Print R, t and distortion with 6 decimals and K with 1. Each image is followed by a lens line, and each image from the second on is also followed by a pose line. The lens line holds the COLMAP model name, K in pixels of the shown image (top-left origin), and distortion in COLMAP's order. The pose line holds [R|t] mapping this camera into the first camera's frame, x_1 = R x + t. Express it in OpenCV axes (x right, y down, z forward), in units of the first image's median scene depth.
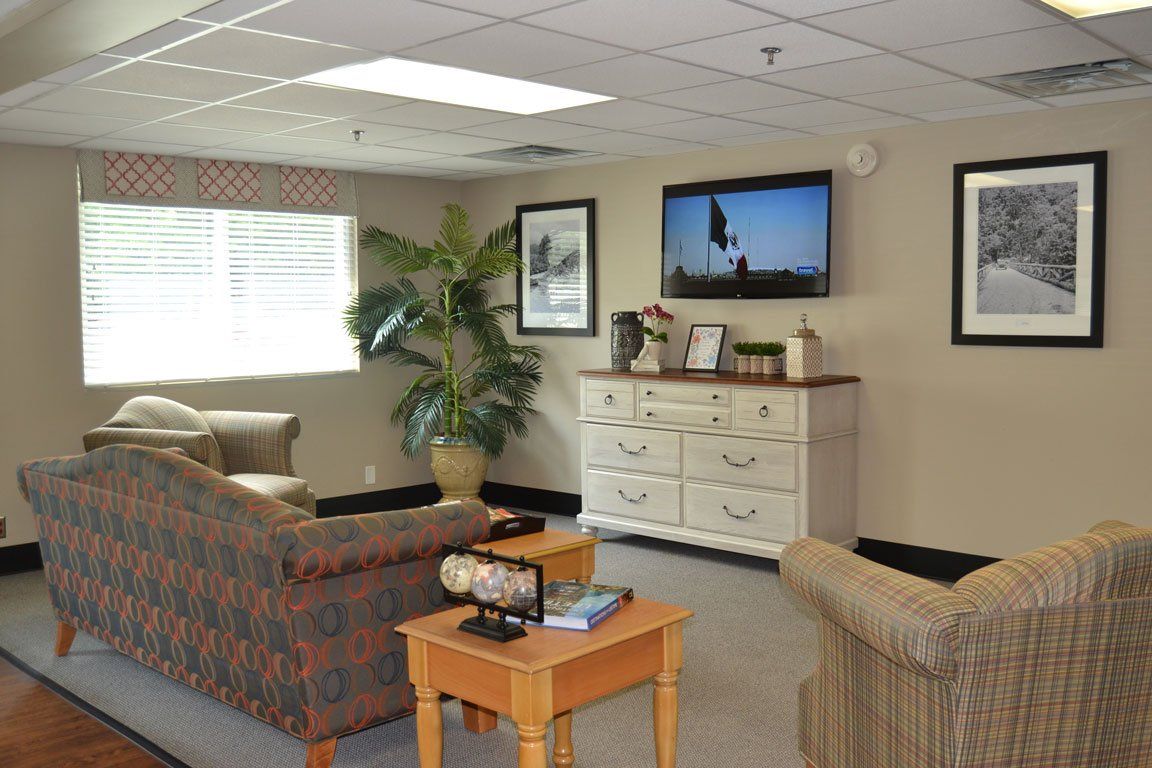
lens RADIAL K [[1105.1, 0, 576.0], [0, 1105.1, 384.0], [0, 0, 1]] dist [-0.081348, 0.000451]
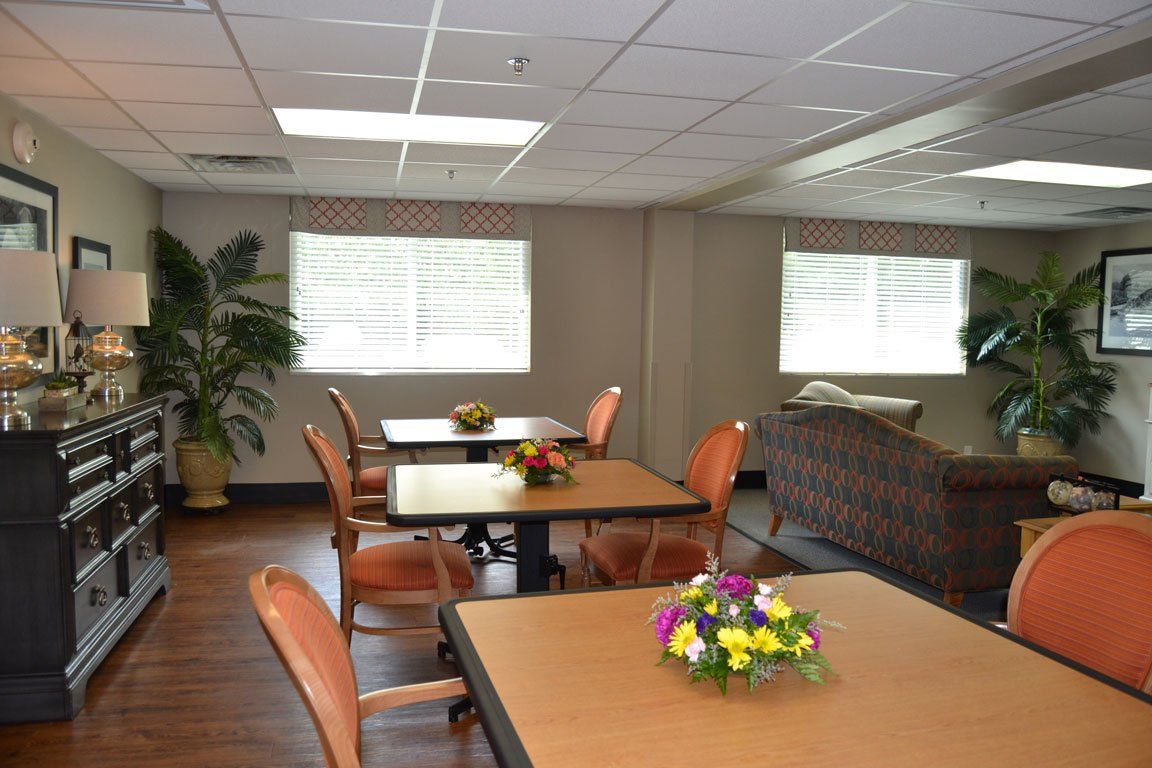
lens RADIAL K [[902.7, 0, 576.0], [0, 902.7, 384.0], [0, 0, 1]] dist [-0.103502, 0.046606]
pose [[0.836161, 0.060746, -0.545111, -0.003582], [-0.063769, 0.997875, 0.013384, 0.015976], [0.544765, 0.023570, 0.838257, -0.172372]]
